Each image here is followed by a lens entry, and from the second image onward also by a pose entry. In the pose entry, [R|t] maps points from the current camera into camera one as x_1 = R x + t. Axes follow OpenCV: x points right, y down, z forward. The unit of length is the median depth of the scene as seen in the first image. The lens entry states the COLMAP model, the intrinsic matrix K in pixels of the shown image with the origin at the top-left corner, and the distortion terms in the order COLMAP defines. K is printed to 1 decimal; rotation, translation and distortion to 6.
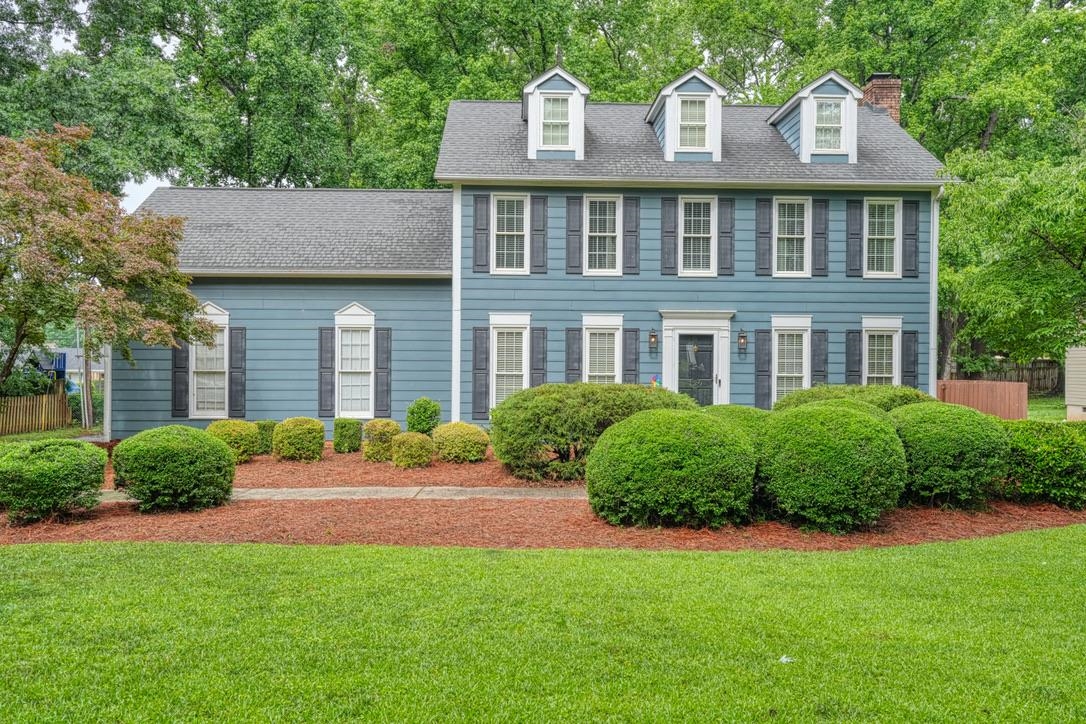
lens RADIAL K [[702.3, 0, 544.5], [0, 702.3, 372.5], [0, 0, 1]] dist [0.009978, 0.000429]
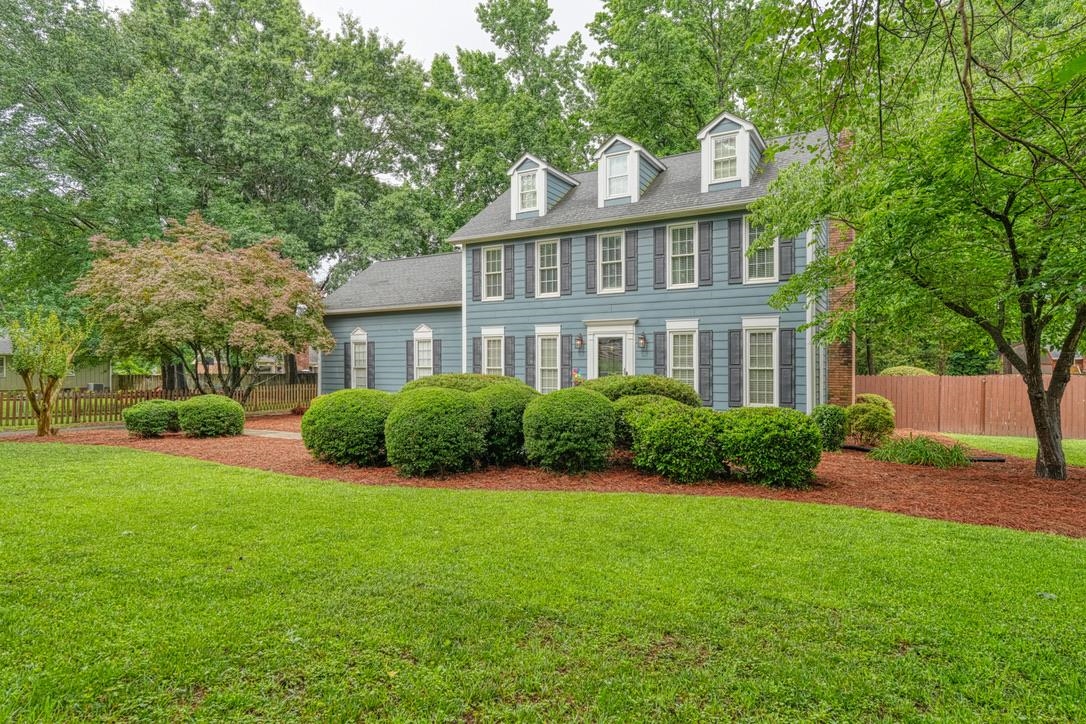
lens RADIAL K [[566.6, 0, 536.1], [0, 566.6, 360.5], [0, 0, 1]] dist [-0.003015, -0.000071]
pose [[0.866077, -0.012287, -0.499759, 0.620401], [0.005343, 0.999868, -0.015324, 0.004097], [0.499882, 0.010602, 0.866029, 0.018151]]
